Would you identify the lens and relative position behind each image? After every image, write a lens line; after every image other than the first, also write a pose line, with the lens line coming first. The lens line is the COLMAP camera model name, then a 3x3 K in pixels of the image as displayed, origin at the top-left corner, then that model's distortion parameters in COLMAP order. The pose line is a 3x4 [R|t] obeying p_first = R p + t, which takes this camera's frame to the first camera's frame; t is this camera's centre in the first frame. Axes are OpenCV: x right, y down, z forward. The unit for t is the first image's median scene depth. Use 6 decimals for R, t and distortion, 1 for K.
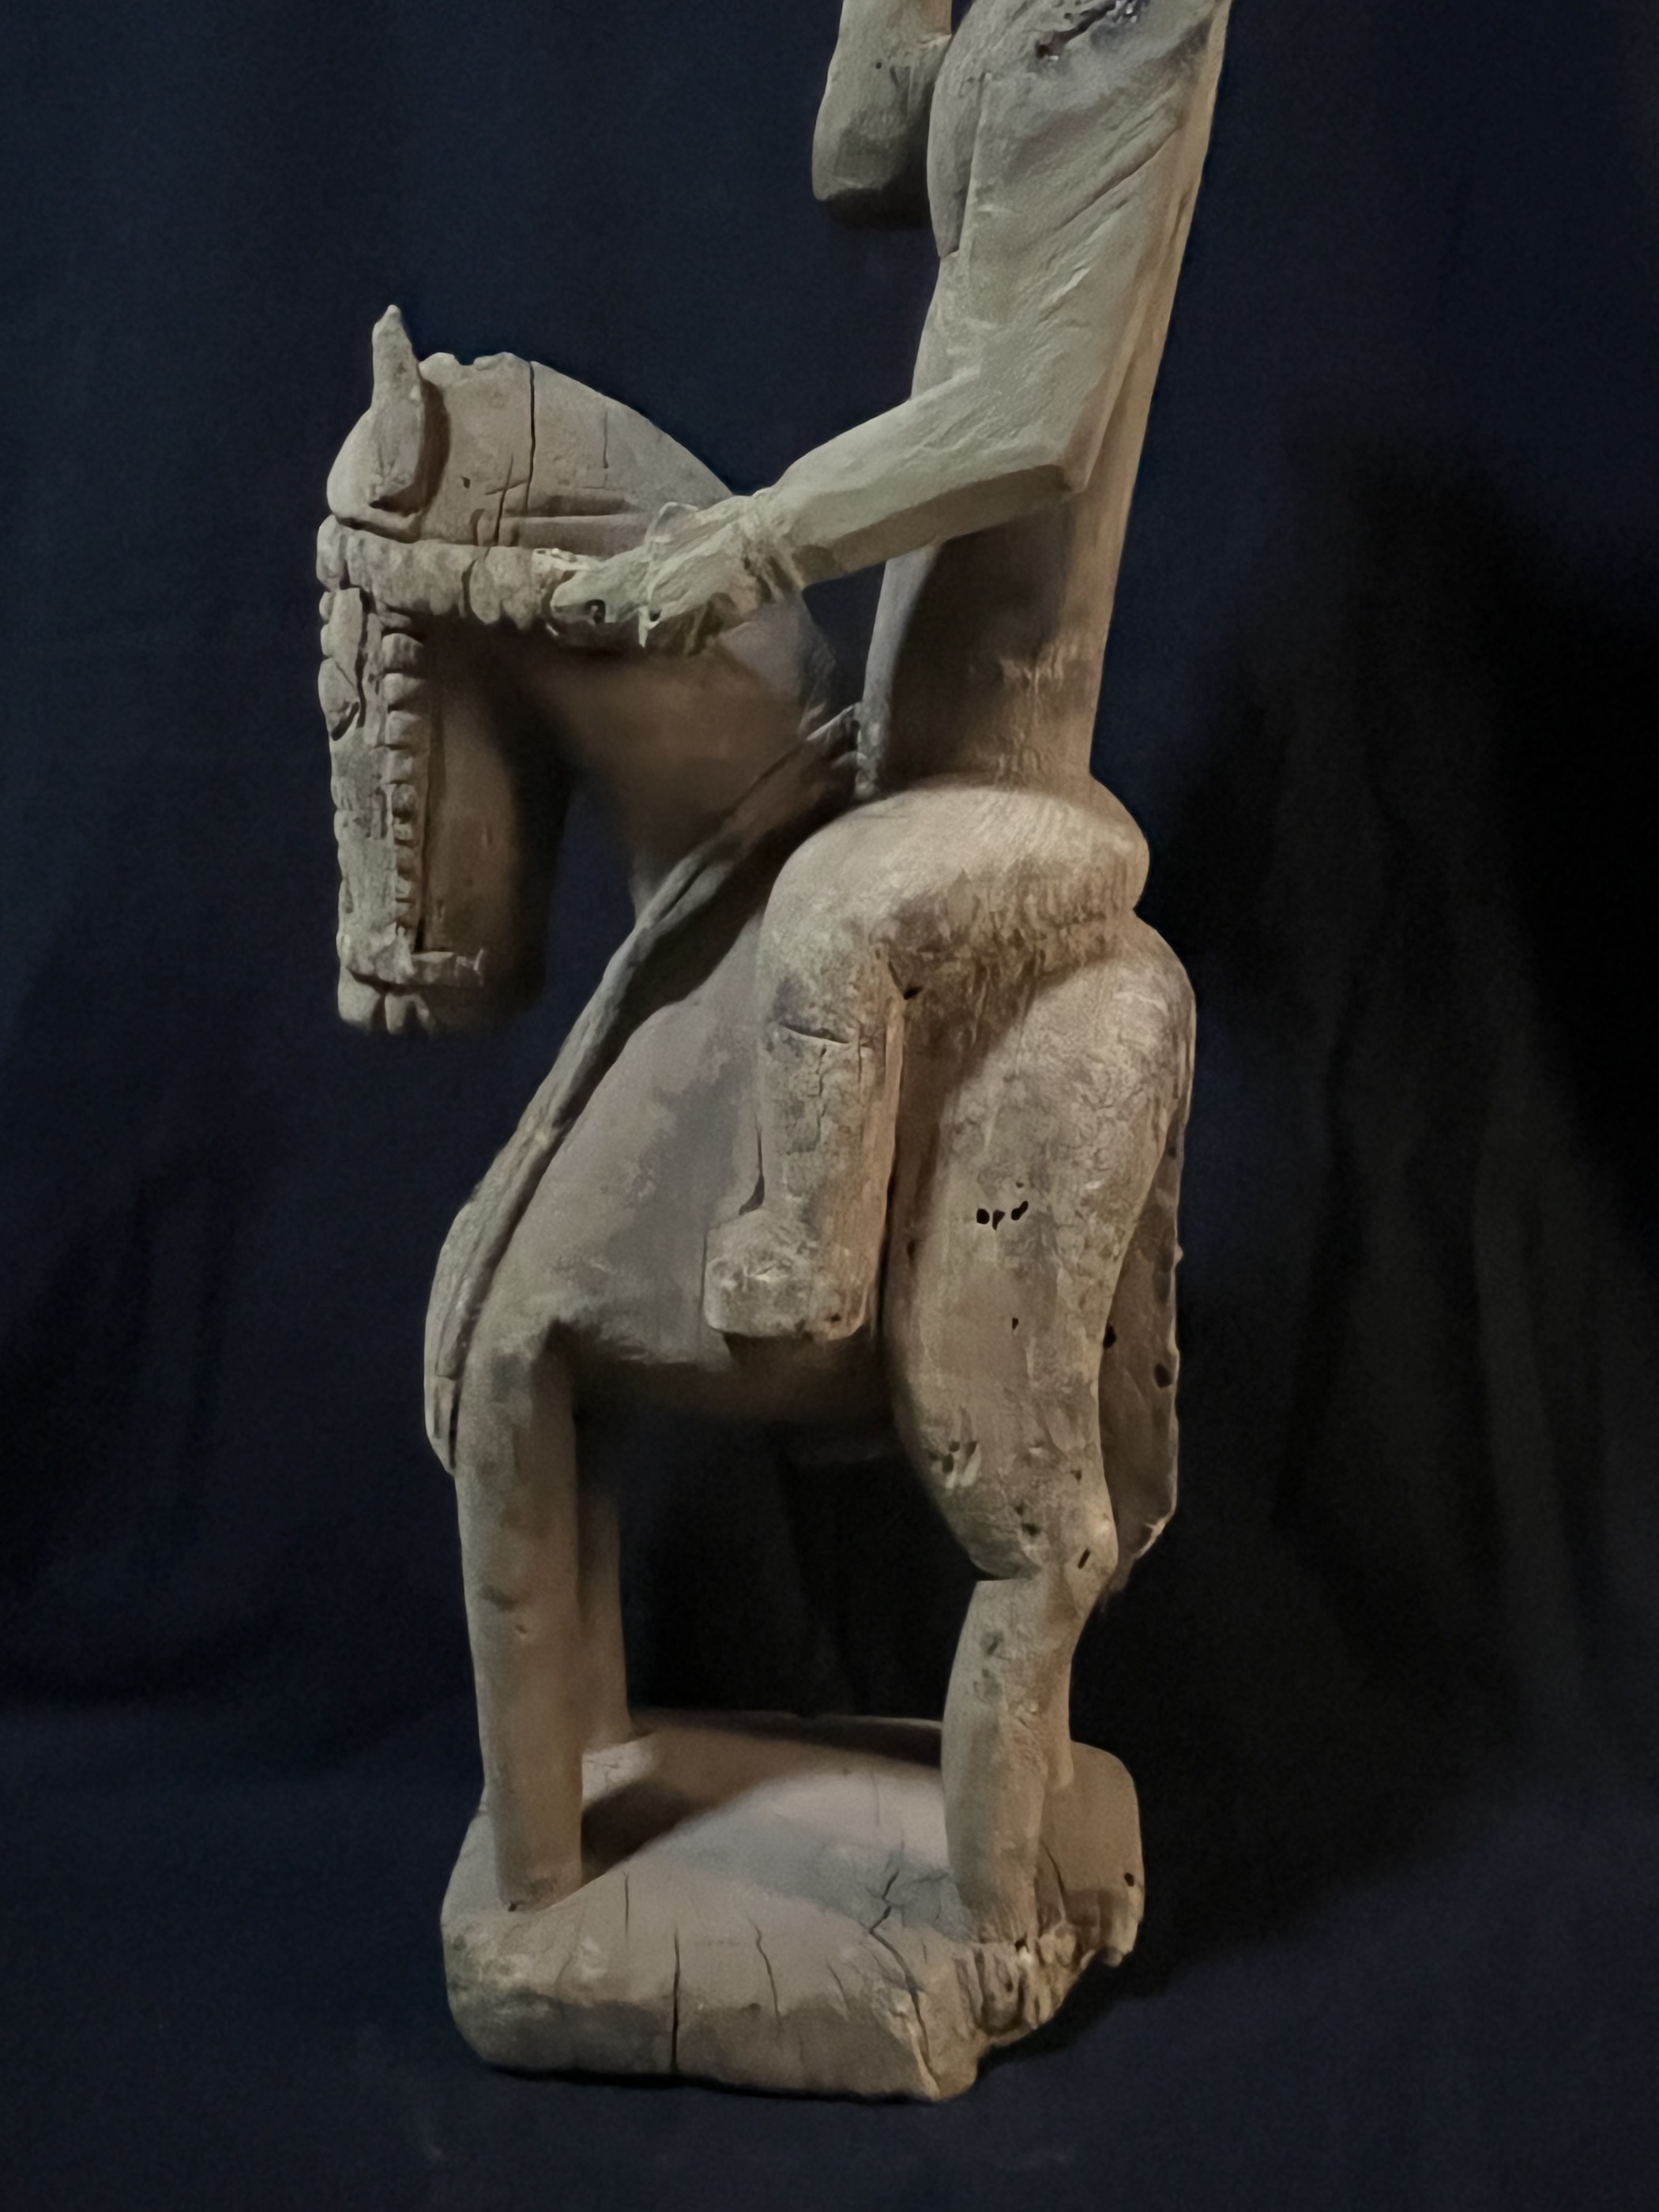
lens RADIAL K [[1595.1, 0, 820.5], [0, 1595.1, 1105.2], [0, 0, 1]] dist [0.008809, -0.008708]
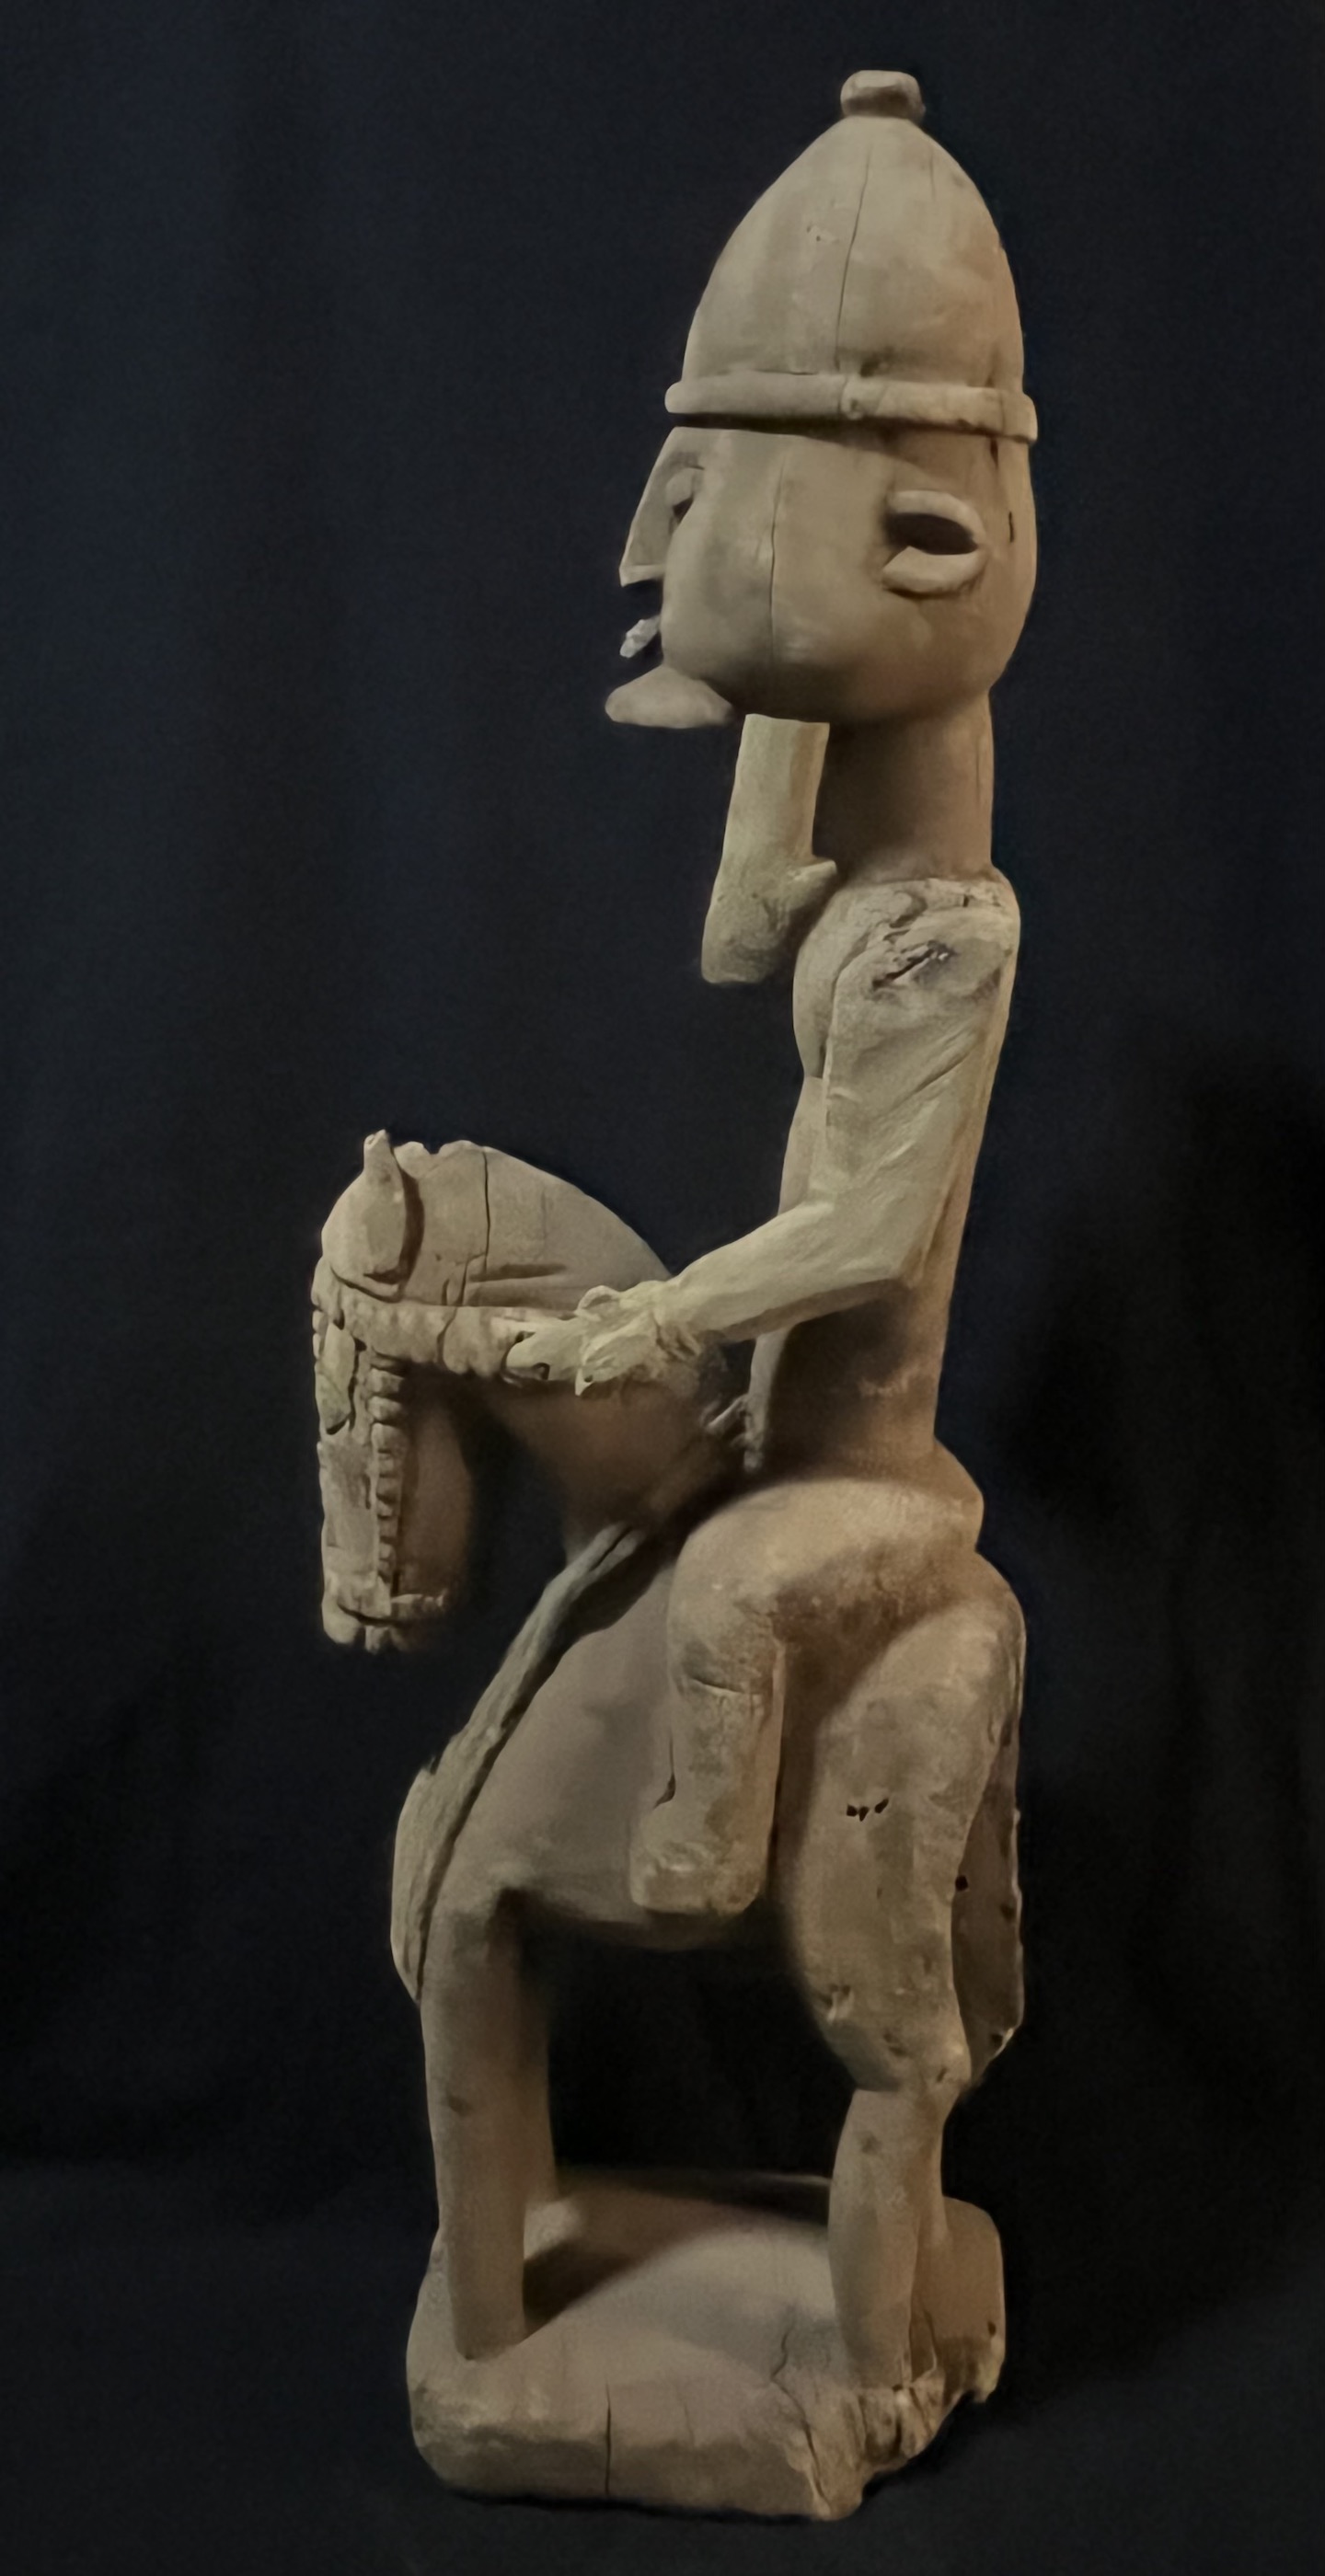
lens RADIAL K [[1837.1, 0, 672.4], [0, 1837.1, 1288.9], [0, 0, 1]] dist [-0.000834, -0.001996]
pose [[0.999763, -0.014259, -0.016468, -0.008657], [0.014008, 0.999785, -0.015302, -0.307157], [0.016682, 0.015068, 0.999747, -0.426062]]
